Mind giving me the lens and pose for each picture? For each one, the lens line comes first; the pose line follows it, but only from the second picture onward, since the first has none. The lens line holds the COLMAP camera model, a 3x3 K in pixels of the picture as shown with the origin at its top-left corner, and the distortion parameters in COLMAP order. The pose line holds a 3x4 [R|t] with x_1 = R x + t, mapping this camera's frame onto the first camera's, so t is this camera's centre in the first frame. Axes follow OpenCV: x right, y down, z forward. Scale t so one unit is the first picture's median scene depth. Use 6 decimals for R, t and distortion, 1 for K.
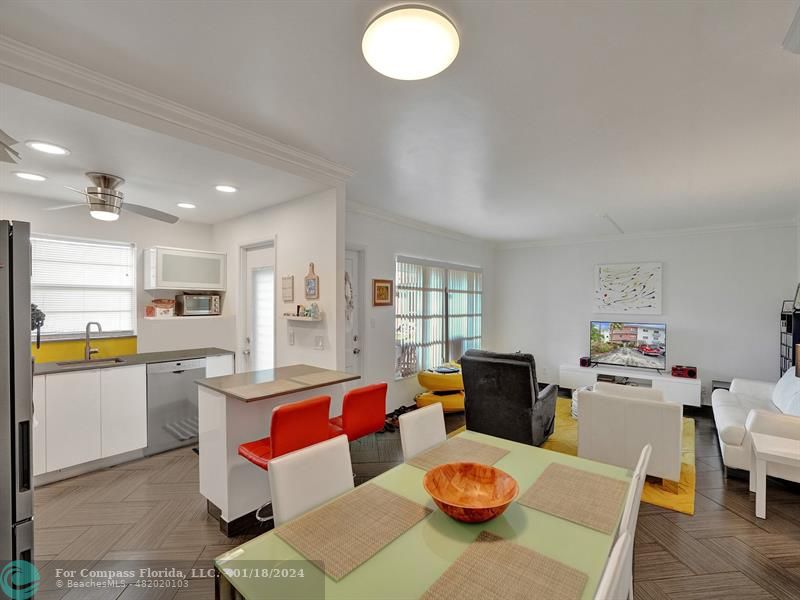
lens RADIAL K [[382.5, 0, 400.0], [0, 382.5, 300.0], [0, 0, 1]] dist [-0.000151, -0.000273]
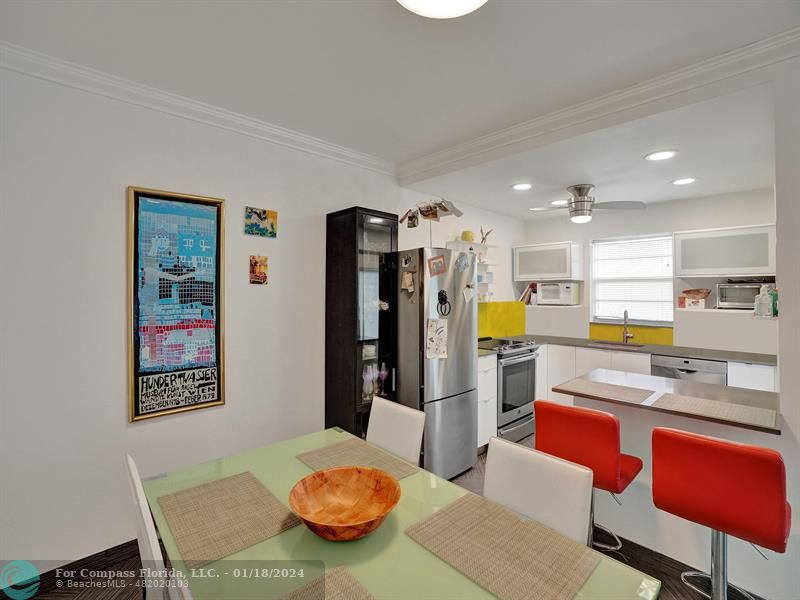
lens RADIAL K [[382.5, 0, 400.0], [0, 382.5, 300.0], [0, 0, 1]] dist [-0.000151, -0.000273]
pose [[-0.073774, 0.017591, -0.997120, 0.338587], [0.005982, 0.999834, 0.017196, 0.004376], [0.997257, -0.004696, -0.073867, 0.382451]]
